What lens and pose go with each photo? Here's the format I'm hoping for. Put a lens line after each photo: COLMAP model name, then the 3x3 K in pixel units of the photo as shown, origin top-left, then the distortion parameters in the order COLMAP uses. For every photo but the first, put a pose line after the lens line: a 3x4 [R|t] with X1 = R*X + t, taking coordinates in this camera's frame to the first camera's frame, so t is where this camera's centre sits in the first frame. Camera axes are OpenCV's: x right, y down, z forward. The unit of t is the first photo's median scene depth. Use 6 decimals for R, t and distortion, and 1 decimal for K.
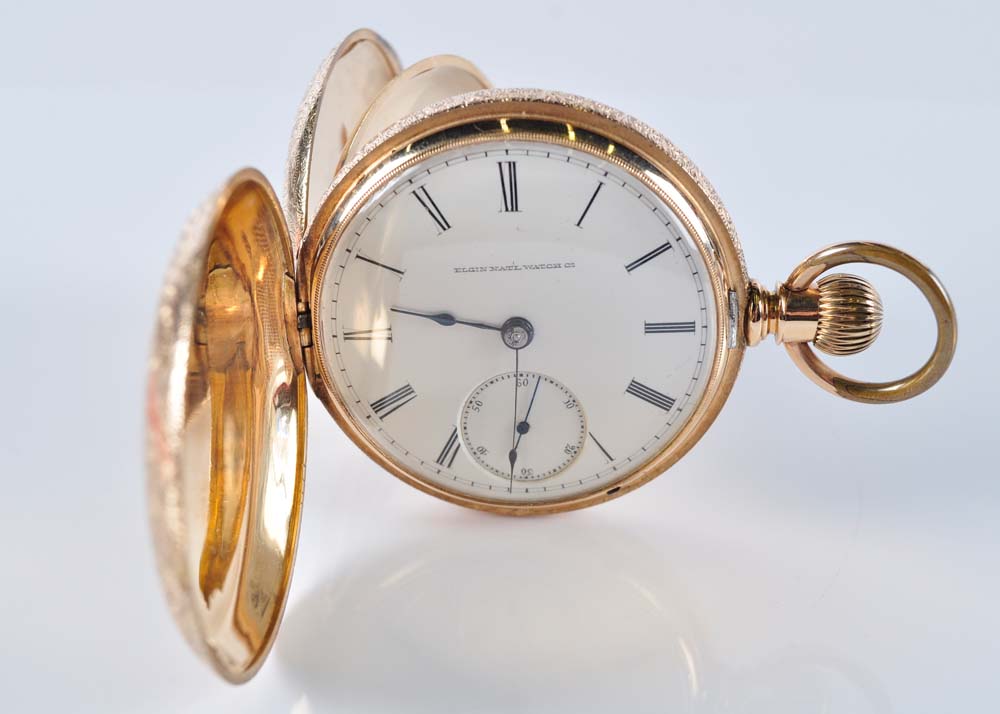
lens RADIAL K [[1560.2, 0, 500.3], [0, 1560.2, 348.4], [0, 0, 1]] dist [0.066145, 0.000000]
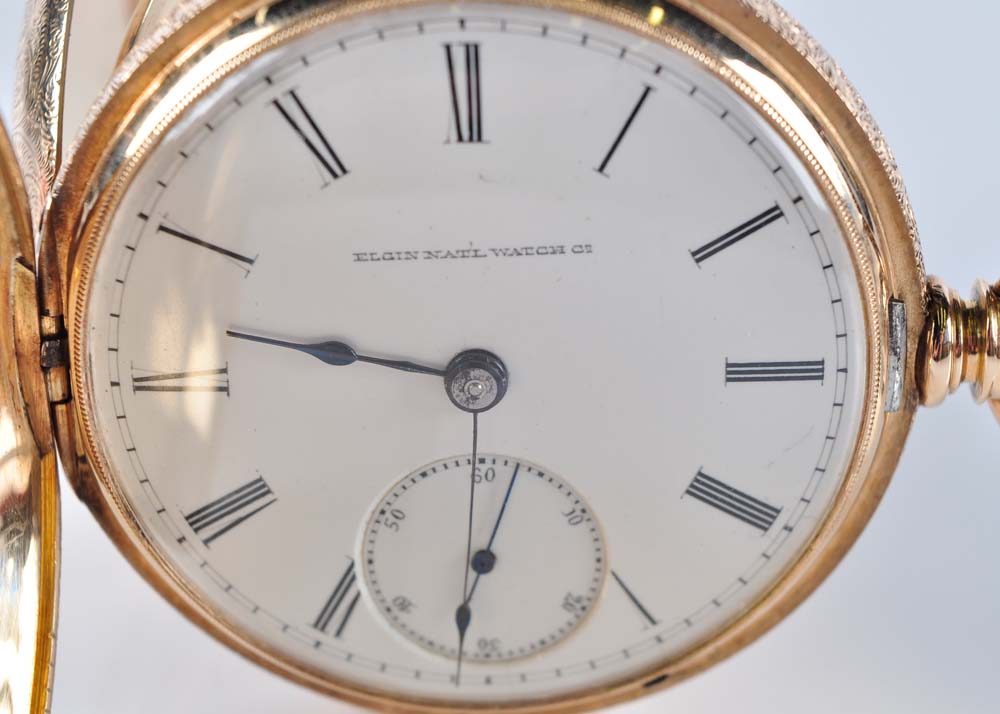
lens RADIAL K [[2511.0, 0, 499.0], [0, 2511.0, 365.8], [0, 0, 1]] dist [0.098287, 0.000000]
pose [[0.998874, 0.004454, 0.047241, -0.020142], [-0.004898, 0.999945, 0.009273, -0.021871], [-0.047197, -0.009494, 0.998840, 0.177714]]
